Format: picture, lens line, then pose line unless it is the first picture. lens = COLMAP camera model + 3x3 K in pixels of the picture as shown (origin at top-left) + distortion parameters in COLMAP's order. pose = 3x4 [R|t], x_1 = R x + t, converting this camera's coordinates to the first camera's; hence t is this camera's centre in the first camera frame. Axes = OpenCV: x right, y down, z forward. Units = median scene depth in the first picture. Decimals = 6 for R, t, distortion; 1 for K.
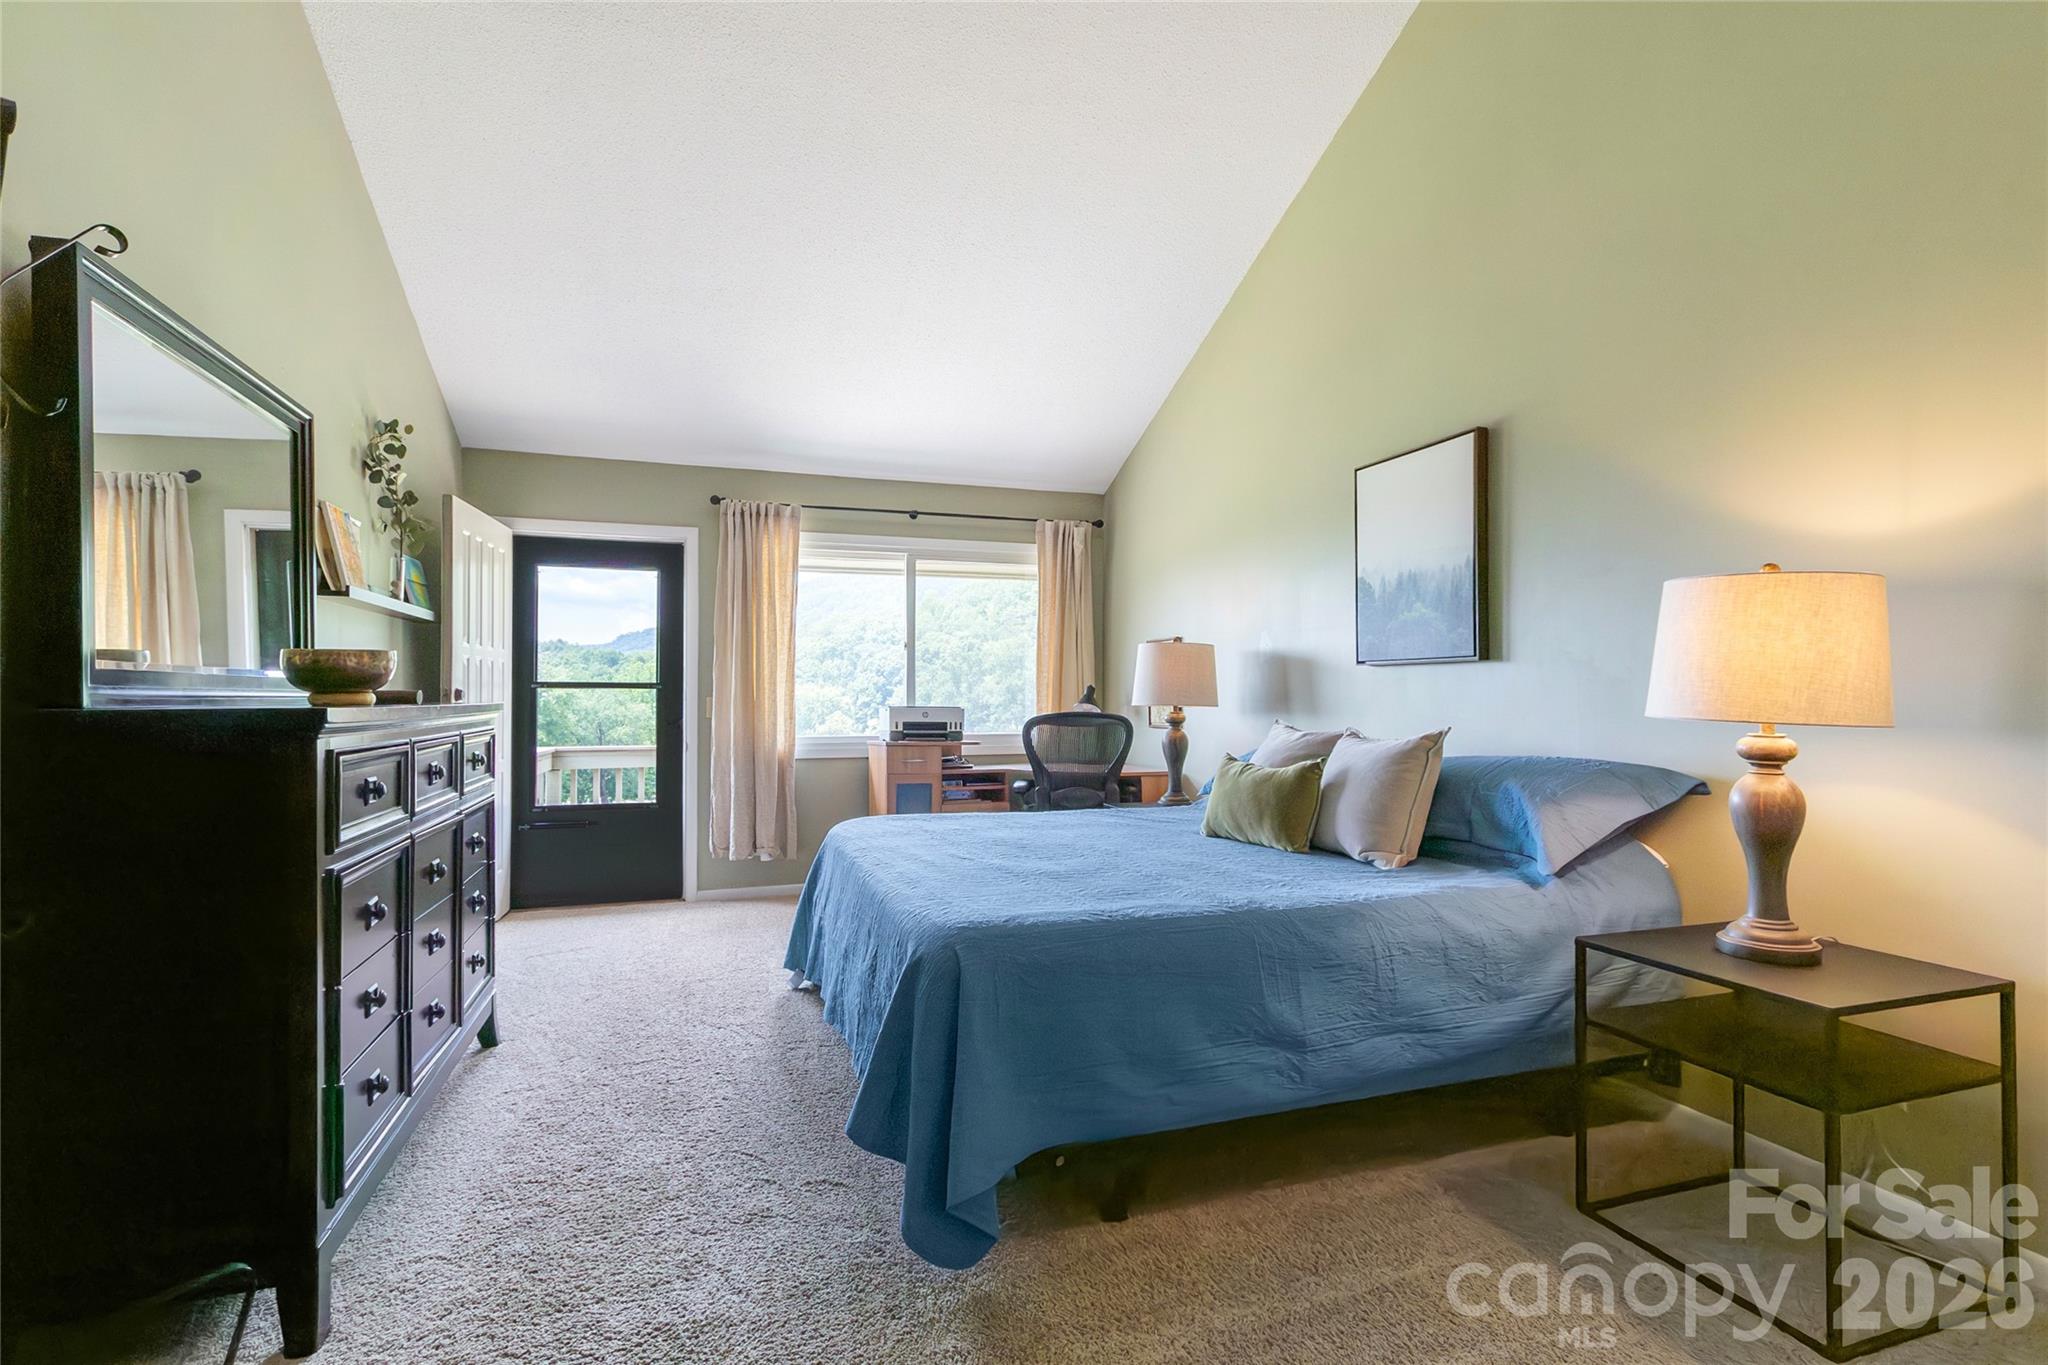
lens RADIAL K [[950.6, 0, 1022.5], [0, 950.6, 665.1], [0, 0, 1]] dist [-0.000453, -0.000613]
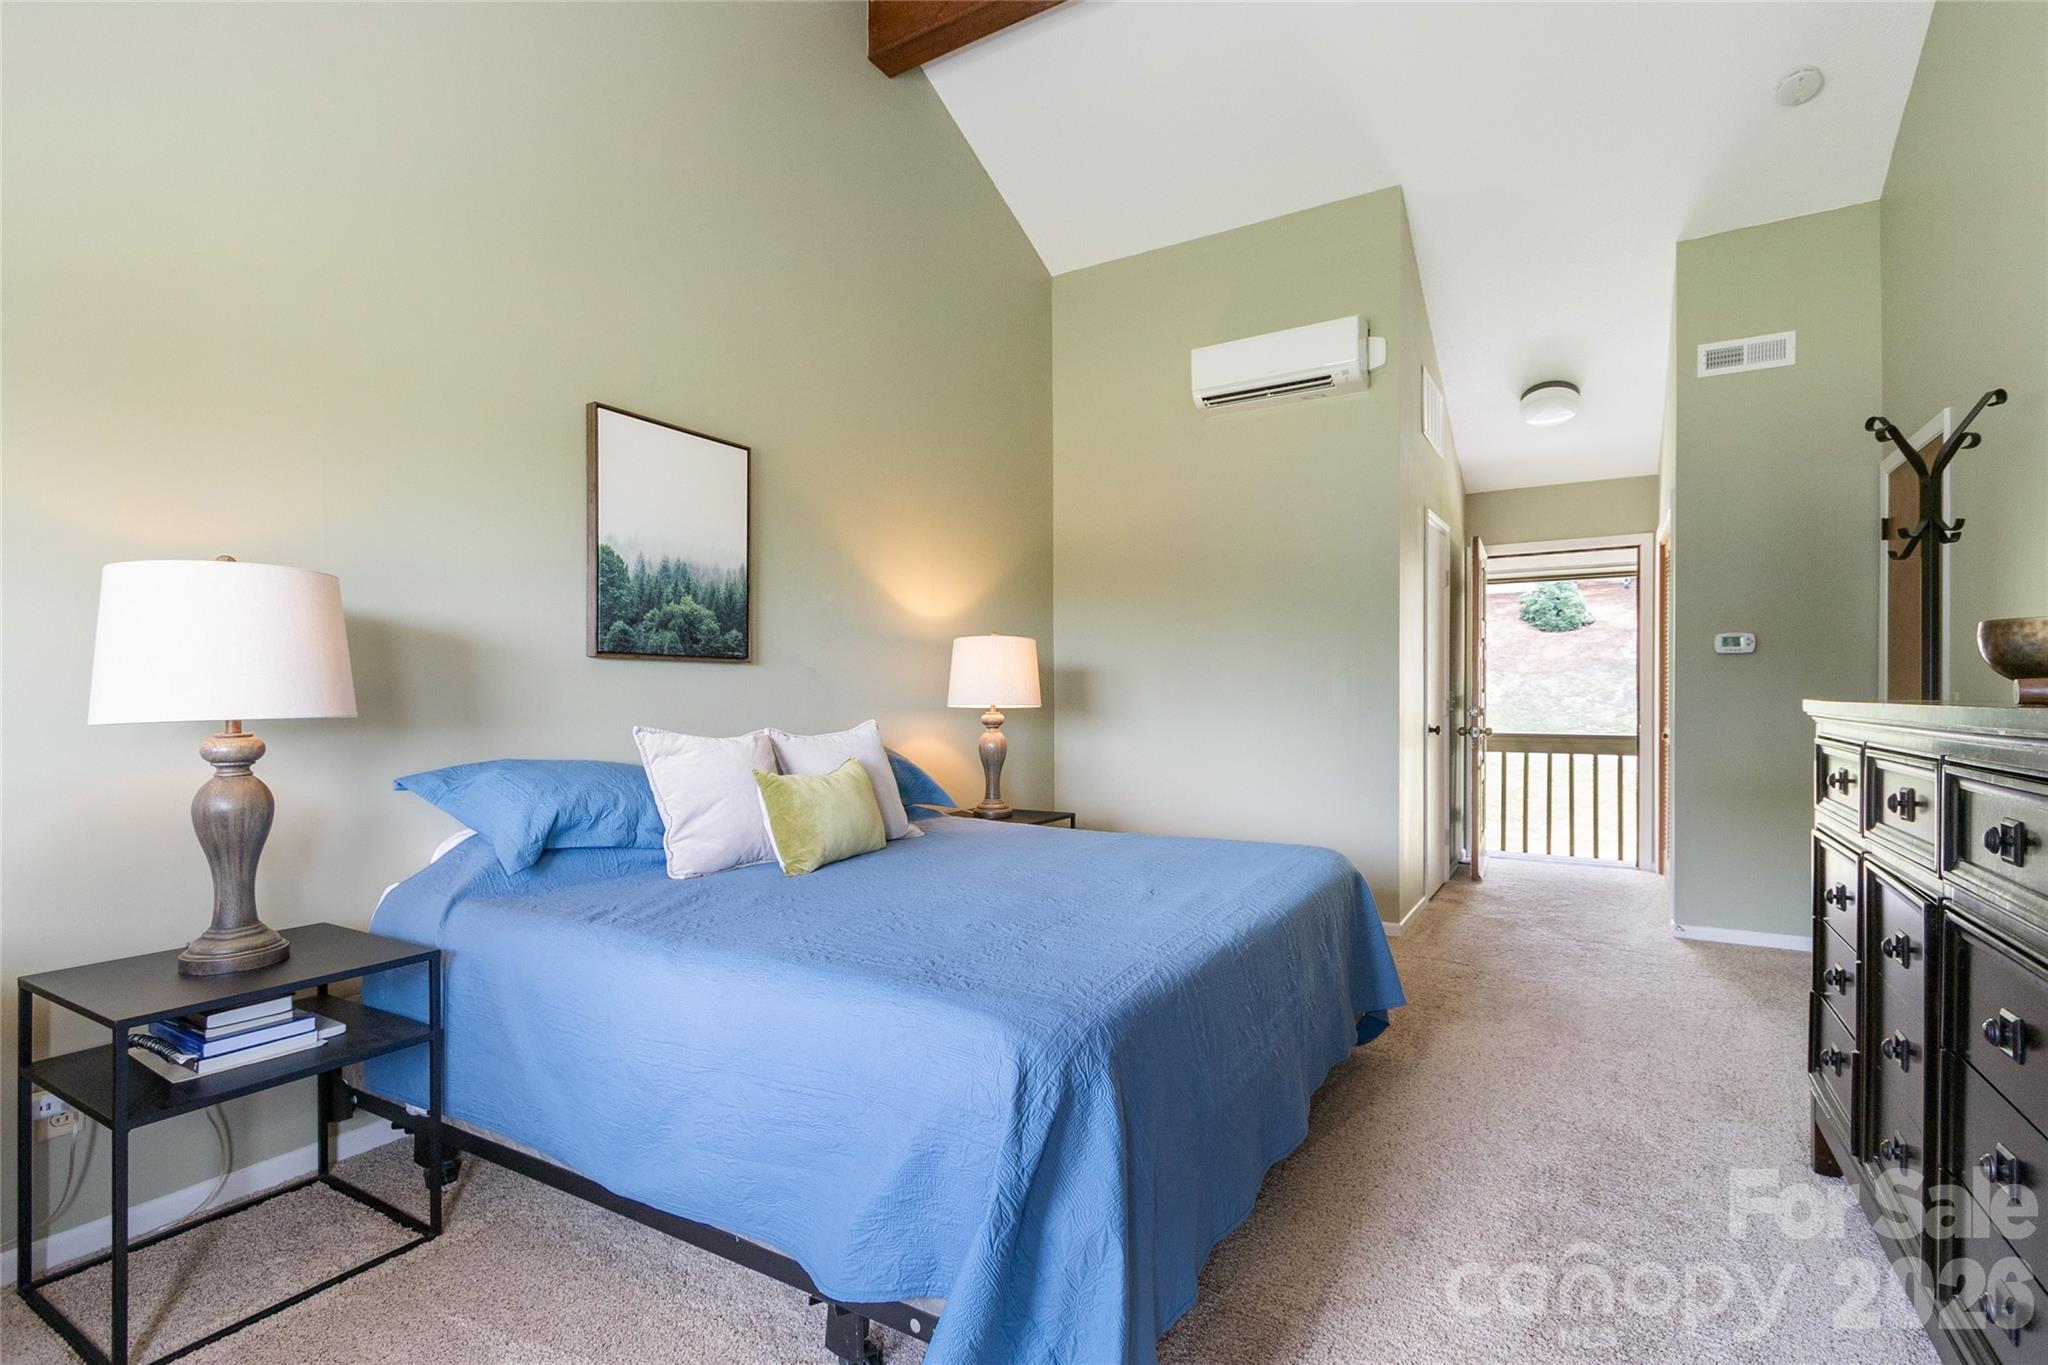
lens RADIAL K [[950.6, 0, 1022.5], [0, 950.6, 665.1], [0, 0, 1]] dist [-0.000453, -0.000613]
pose [[-0.651503, 0.031106, 0.758008, -0.574971], [-0.013841, 0.998505, -0.052872, 0.053888], [-0.758520, -0.044938, -0.650099, 1.536594]]
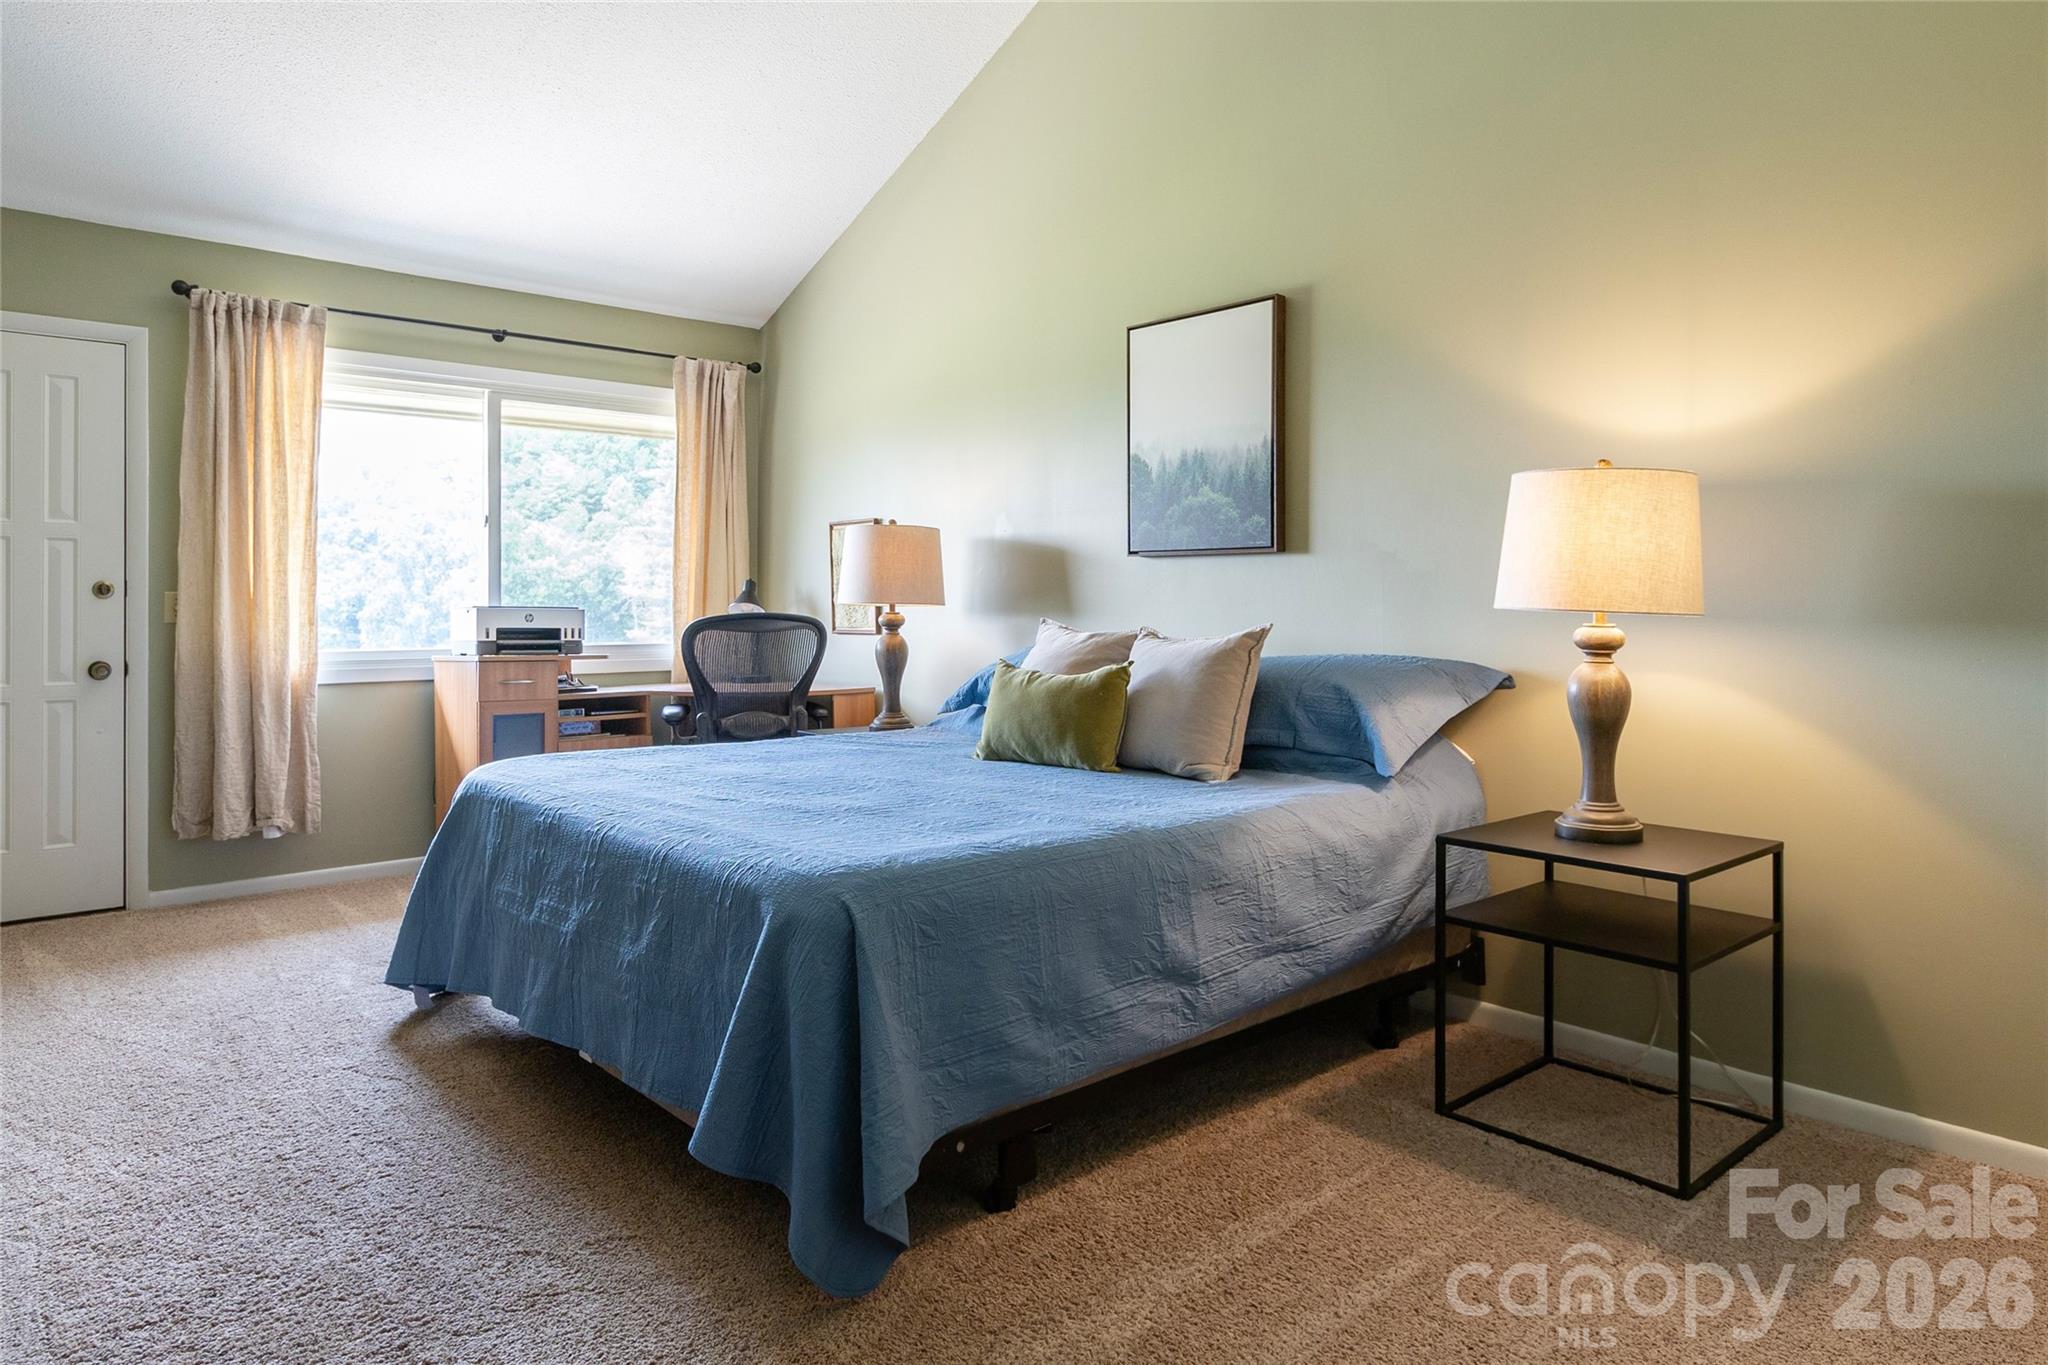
lens RADIAL K [[1245.7, 0, 1011.4], [0, 1245.7, 577.6], [0, 0, 1]] dist [0.001477, -0.001878]
pose [[0.924529, 0.008695, 0.381013, -0.217696], [-0.014228, 0.999830, 0.011707, 0.009930], [-0.380847, -0.016245, 0.924495, -0.005675]]
